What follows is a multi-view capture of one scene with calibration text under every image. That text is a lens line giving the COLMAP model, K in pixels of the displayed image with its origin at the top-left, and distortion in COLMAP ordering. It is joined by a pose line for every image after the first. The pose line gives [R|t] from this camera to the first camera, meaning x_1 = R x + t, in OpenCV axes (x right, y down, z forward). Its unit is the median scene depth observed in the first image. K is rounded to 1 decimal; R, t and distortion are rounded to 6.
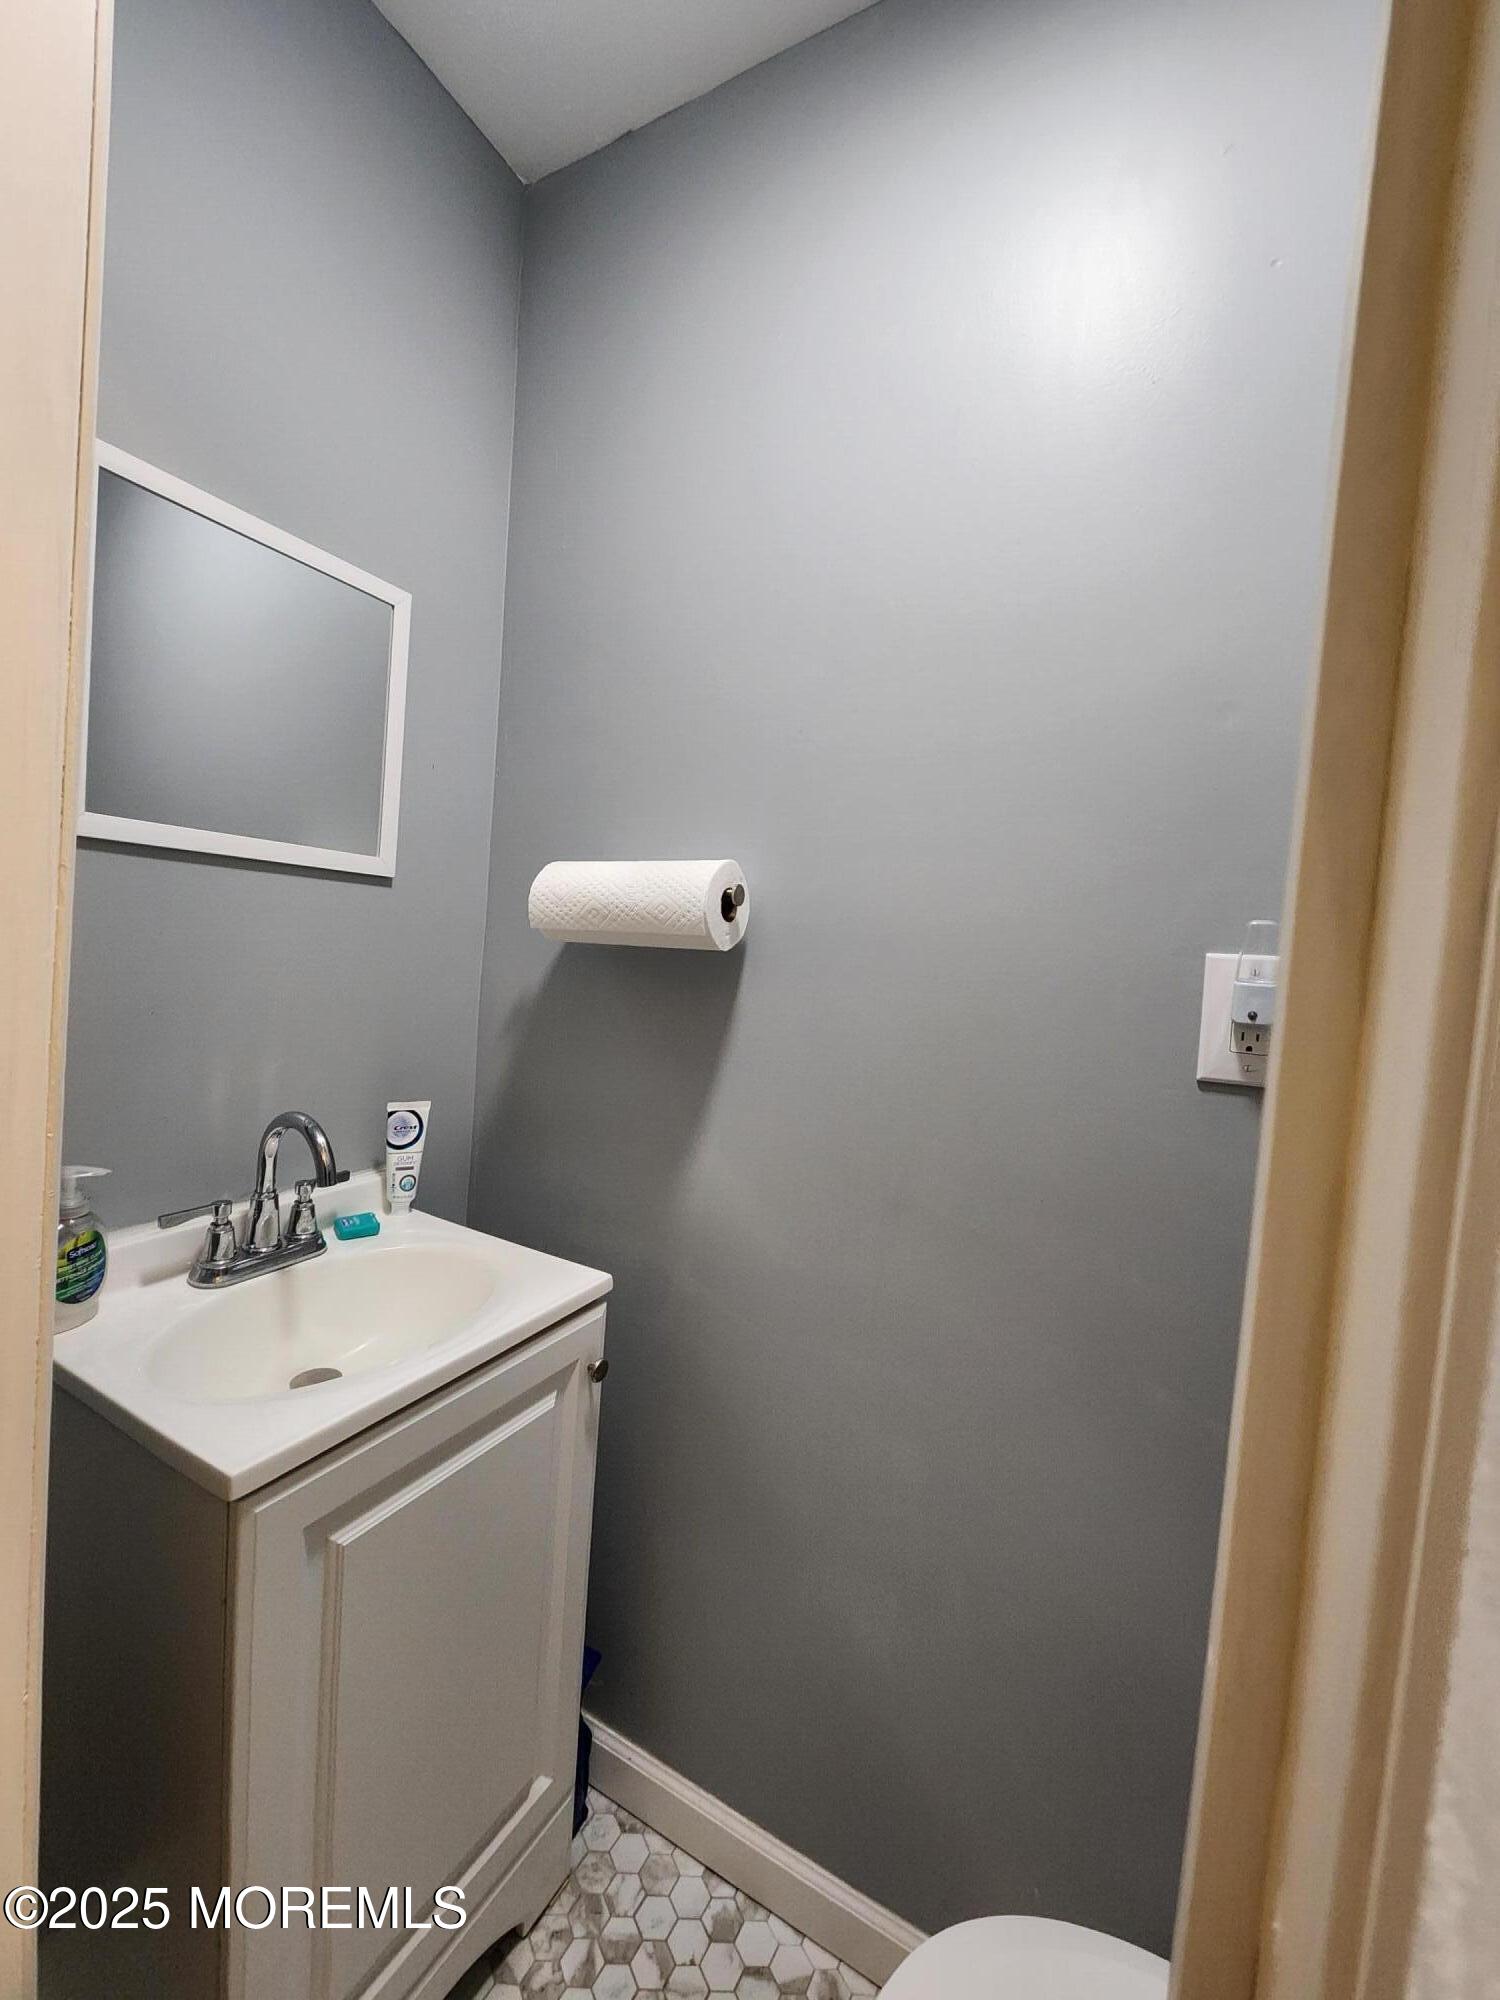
lens RADIAL K [[818.1, 0, 752.3], [0, 818.1, 983.0], [0, 0, 1]] dist [0.006750, -0.006586]
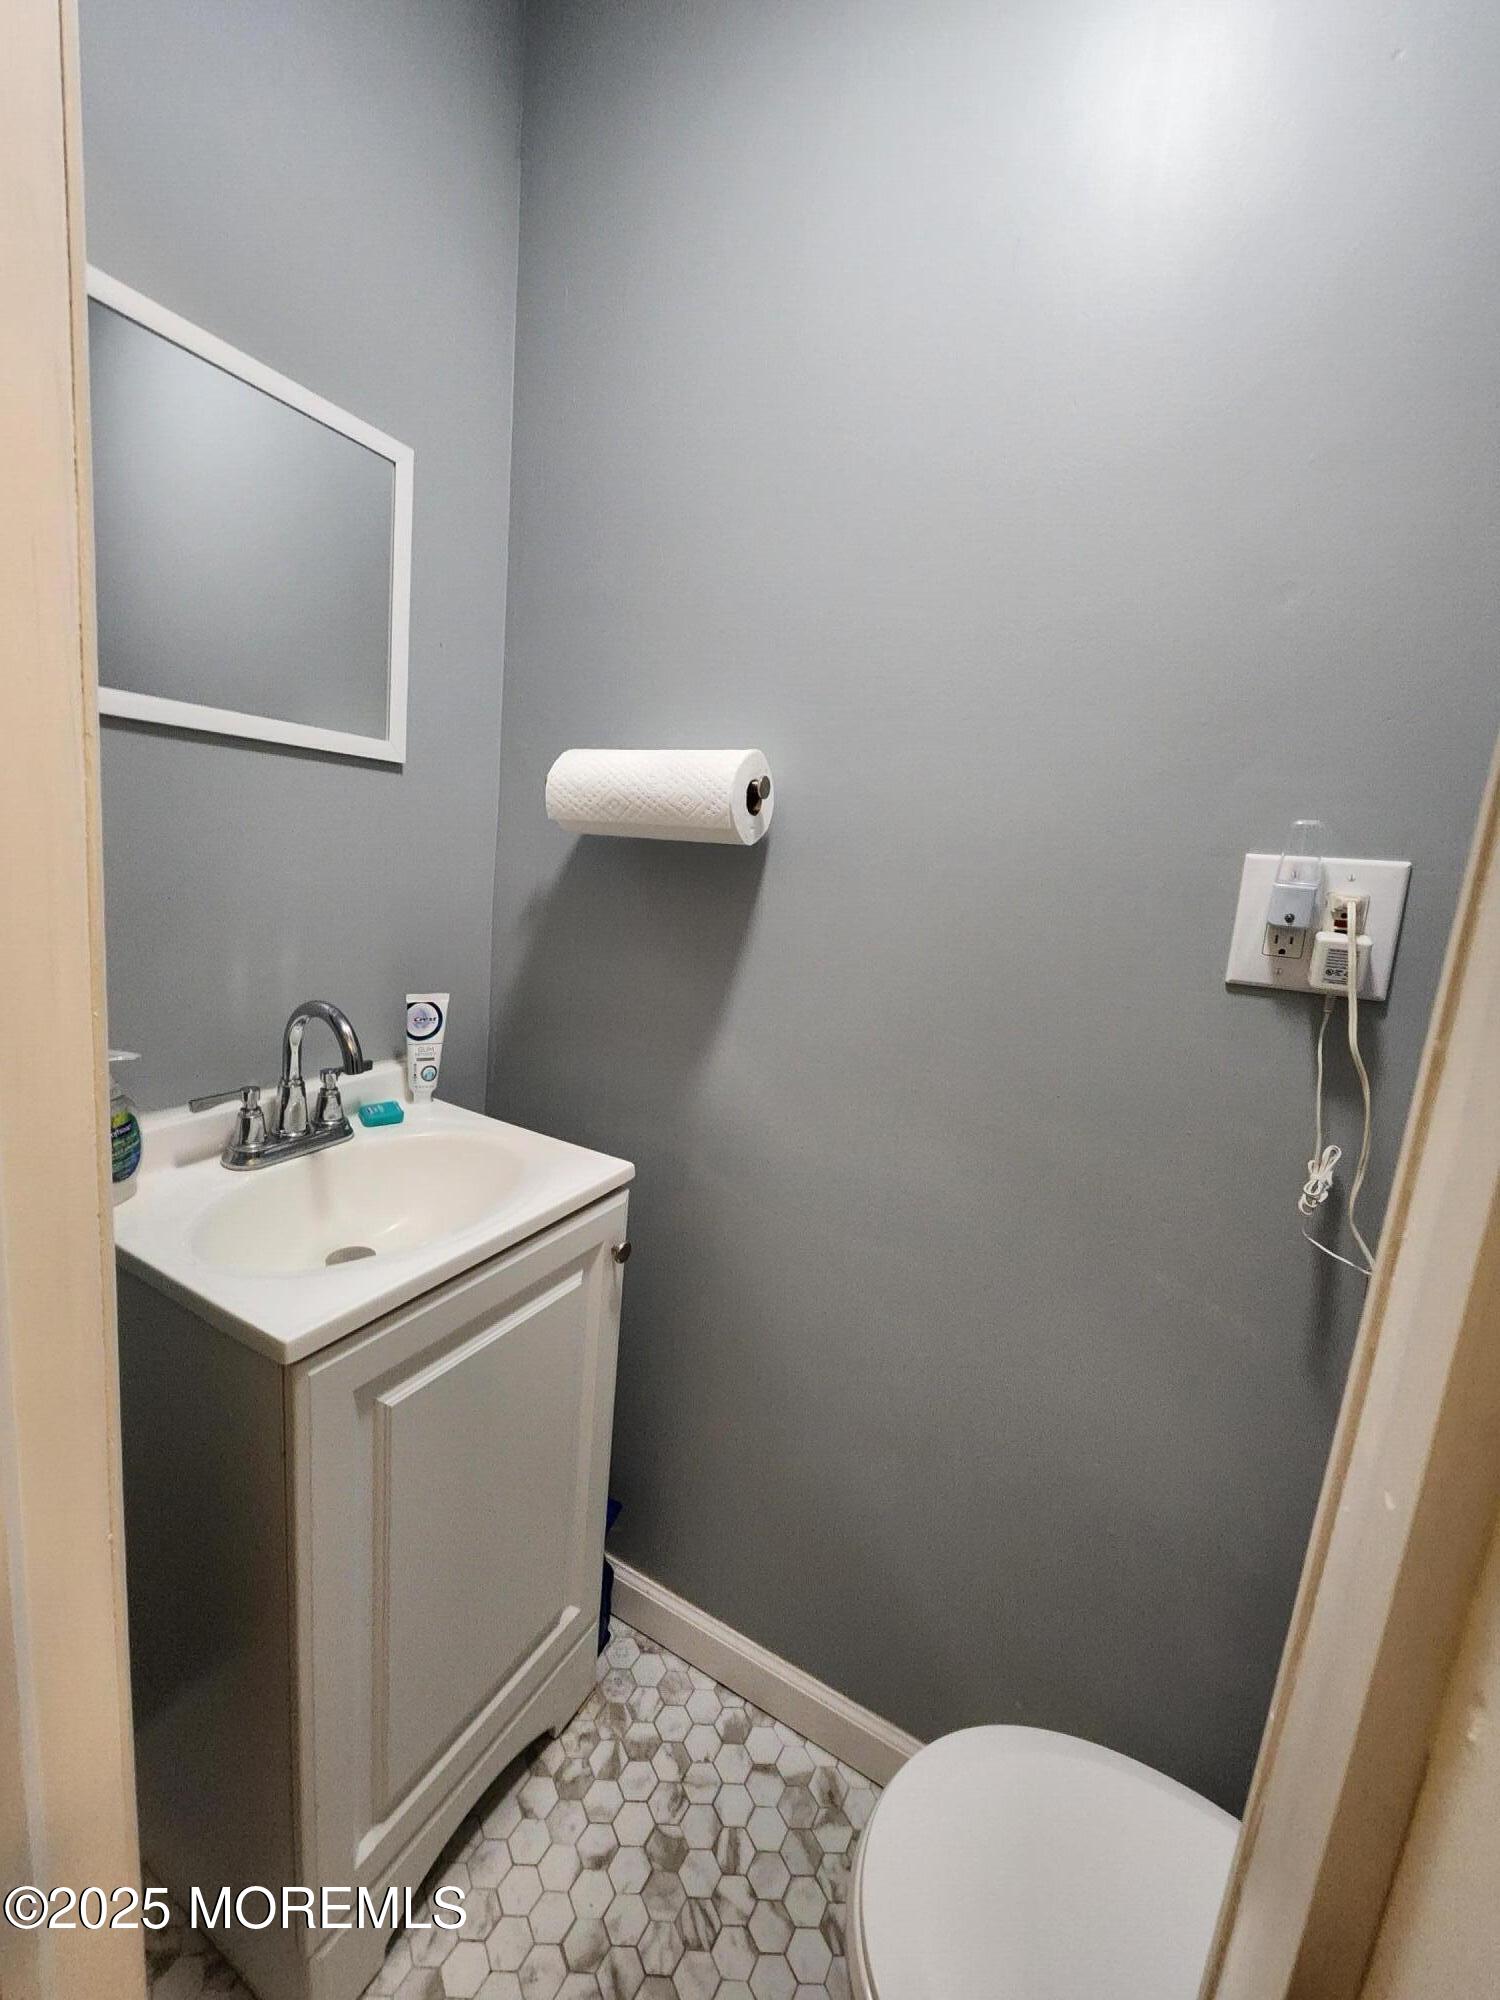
lens RADIAL K [[818.1, 0, 752.7], [0, 818.1, 982.7], [0, 0, 1]] dist [0.006750, -0.006586]
pose [[0.999866, 0.015274, 0.005917, -0.032553], [-0.015865, 0.992905, 0.117847, 0.008654], [-0.004076, -0.117926, 0.993014, 0.008891]]
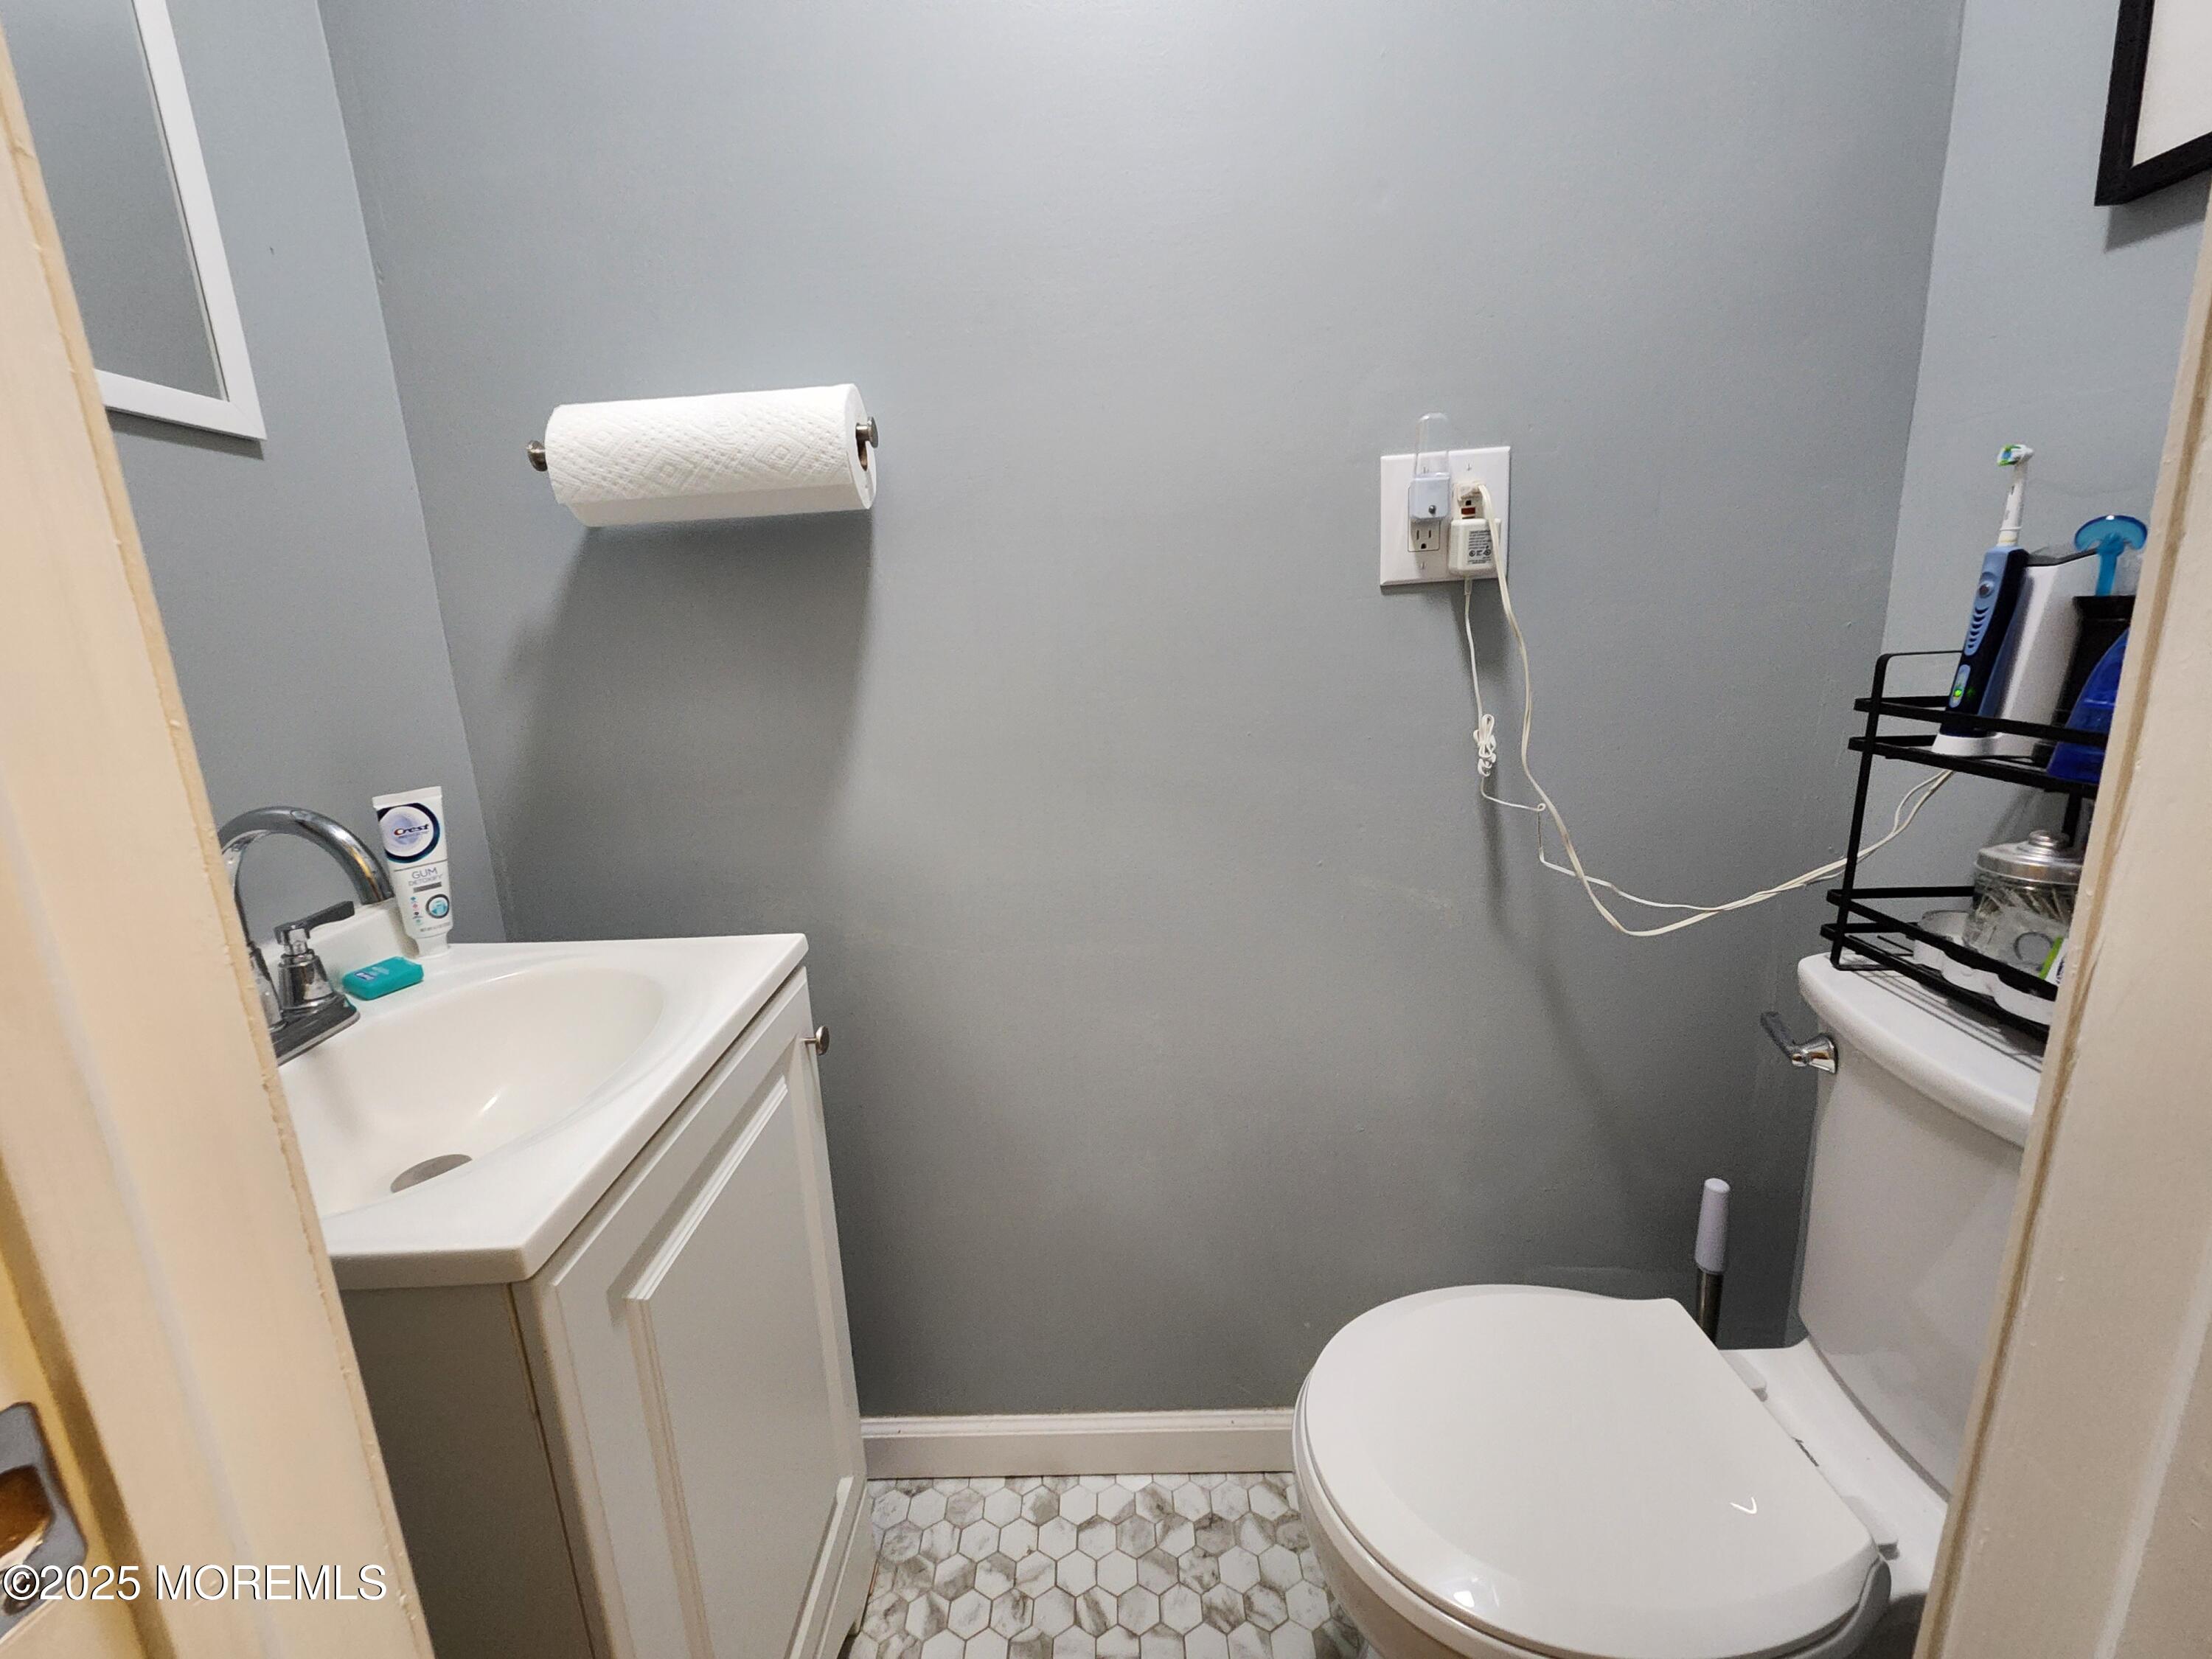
lens RADIAL K [[904.8, 0, 1106.5], [0, 904.8, 815.0], [0, 0, 1]] dist [0.006750, -0.006586]
pose [[0.875915, -0.213795, 0.432509, -0.271598], [0.131054, 0.968184, 0.213176, 0.090578], [-0.464324, -0.130042, 0.876066, 0.089282]]
